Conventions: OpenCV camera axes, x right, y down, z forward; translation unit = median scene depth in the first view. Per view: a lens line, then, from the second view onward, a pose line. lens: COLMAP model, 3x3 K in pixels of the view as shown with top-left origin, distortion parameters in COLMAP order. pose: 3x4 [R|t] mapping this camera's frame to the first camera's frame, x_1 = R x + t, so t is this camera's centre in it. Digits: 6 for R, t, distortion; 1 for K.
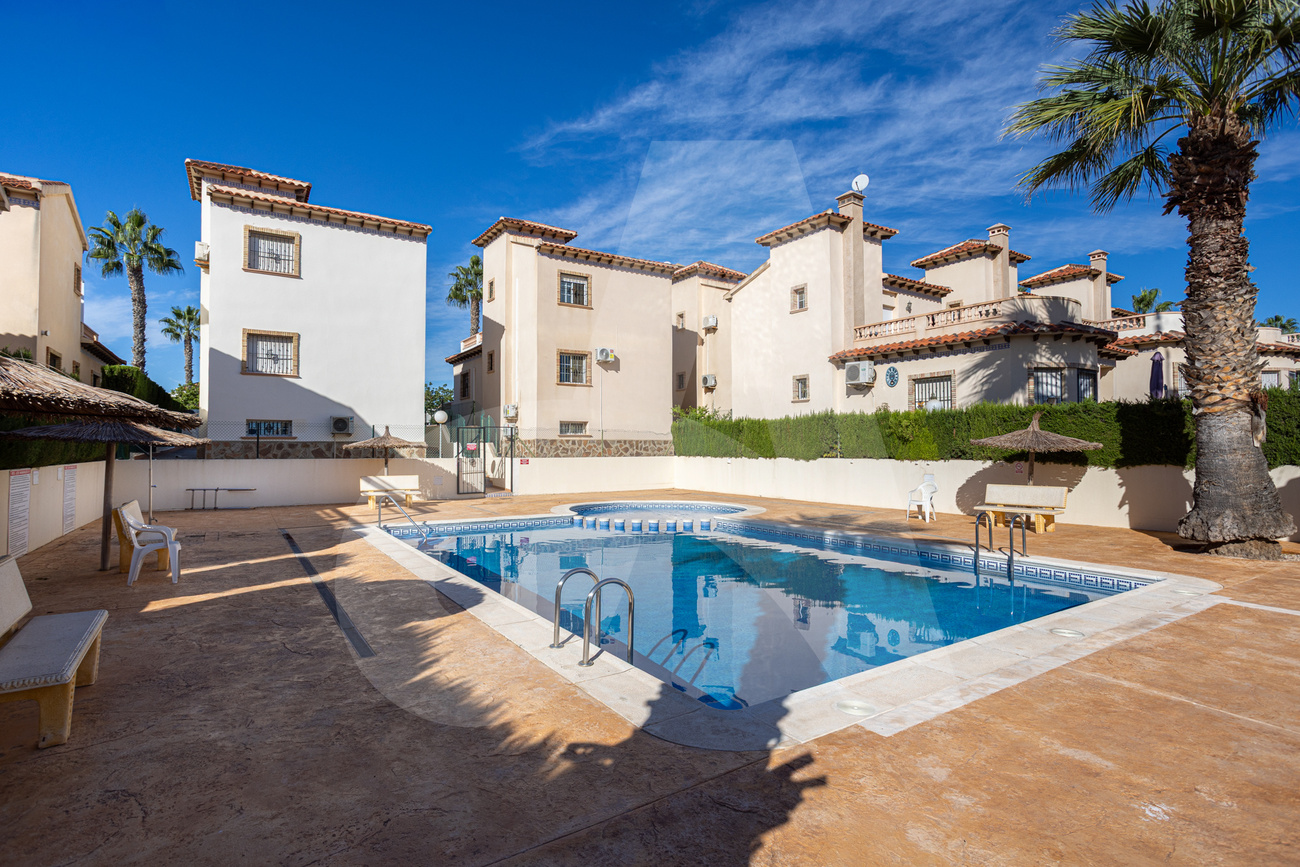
lens RADIAL K [[664.2, 0, 612.7], [0, 664.2, 419.2], [0, 0, 1]] dist [-0.013085, 0.006313]
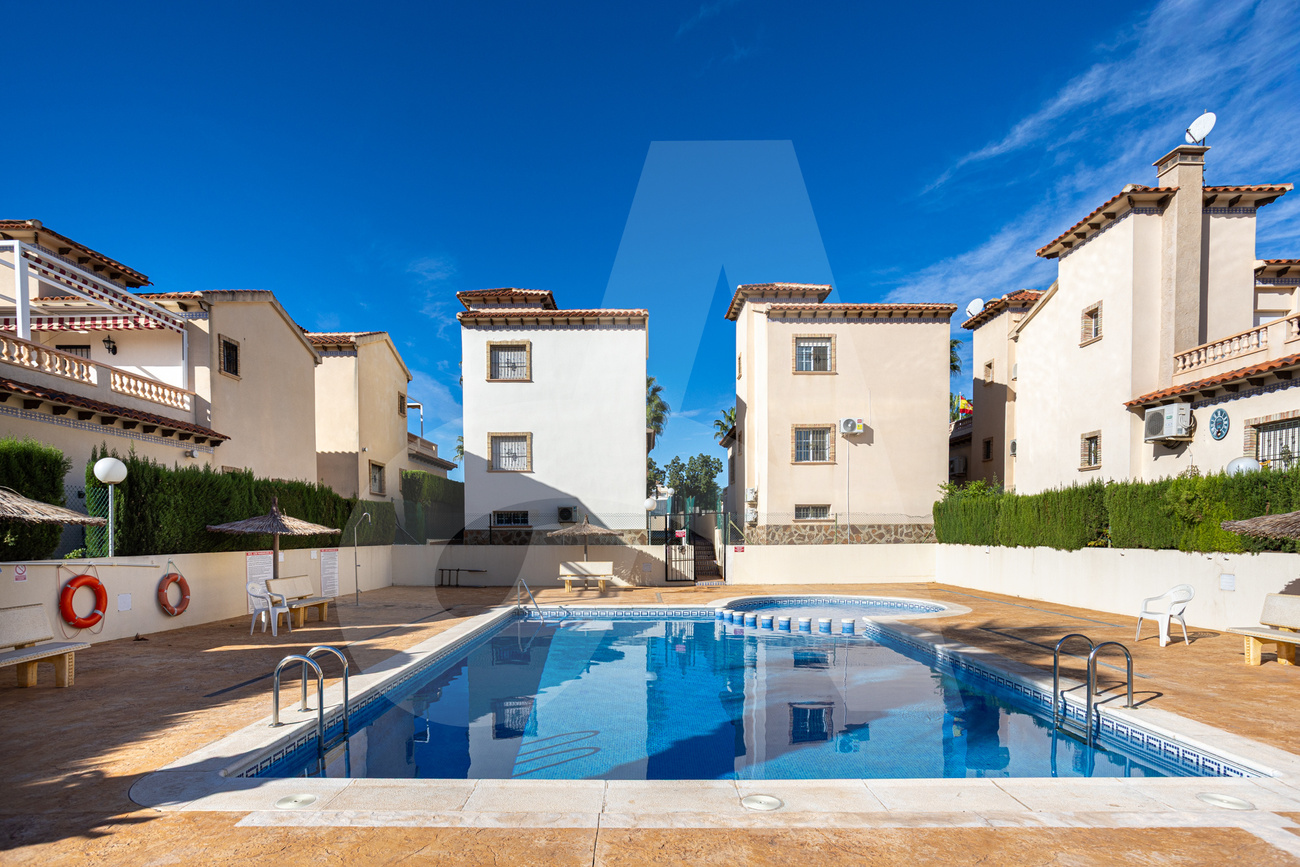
lens RADIAL K [[673.0, 0, 613.0], [0, 673.0, 550.7], [0, 0, 1]] dist [-0.027916, 0.003496]
pose [[0.840747, 0.009575, -0.541343, 0.230904], [0.027871, 0.997753, 0.060934, 0.003468], [0.540710, -0.066318, 0.838591, 0.108118]]
